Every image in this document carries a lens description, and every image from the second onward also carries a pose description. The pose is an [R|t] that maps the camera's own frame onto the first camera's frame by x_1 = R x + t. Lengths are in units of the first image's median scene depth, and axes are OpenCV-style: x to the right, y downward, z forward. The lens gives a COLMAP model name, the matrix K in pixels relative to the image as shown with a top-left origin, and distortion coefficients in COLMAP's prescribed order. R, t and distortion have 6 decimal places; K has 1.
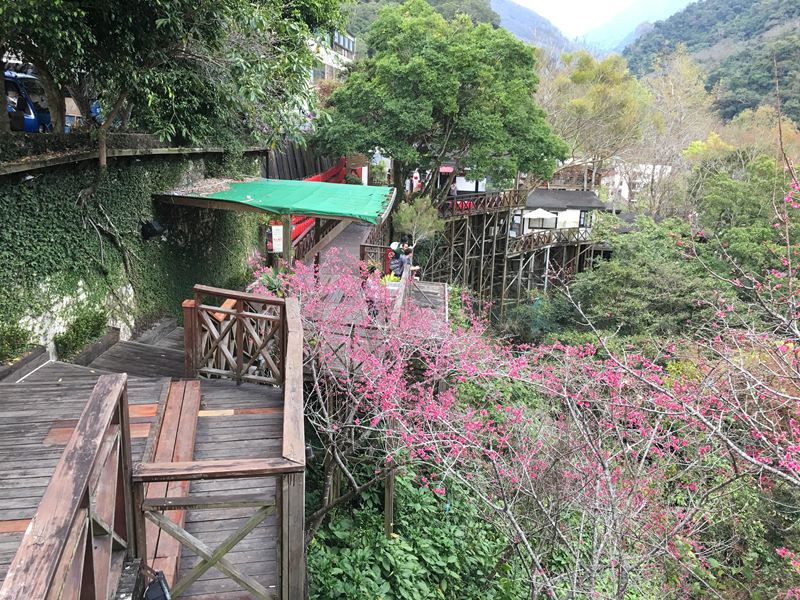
lens RADIAL K [[679.5, 0, 400.0], [0, 679.5, 298.5], [0, 0, 1]] dist [0.060266, -0.085311]
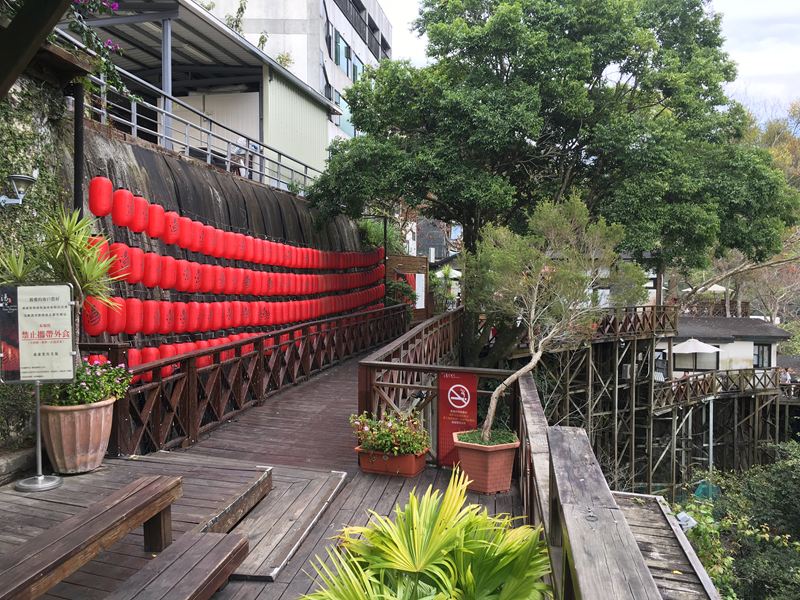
lens RADIAL K [[679.5, 0, 402.8], [0, 679.5, 297.1], [0, 0, 1]] dist [0.060266, -0.085311]
pose [[0.994534, -0.020858, -0.102310, -0.001975], [-0.003779, 0.972011, -0.234904, -0.017352], [0.104347, 0.234007, 0.966619, 0.352101]]
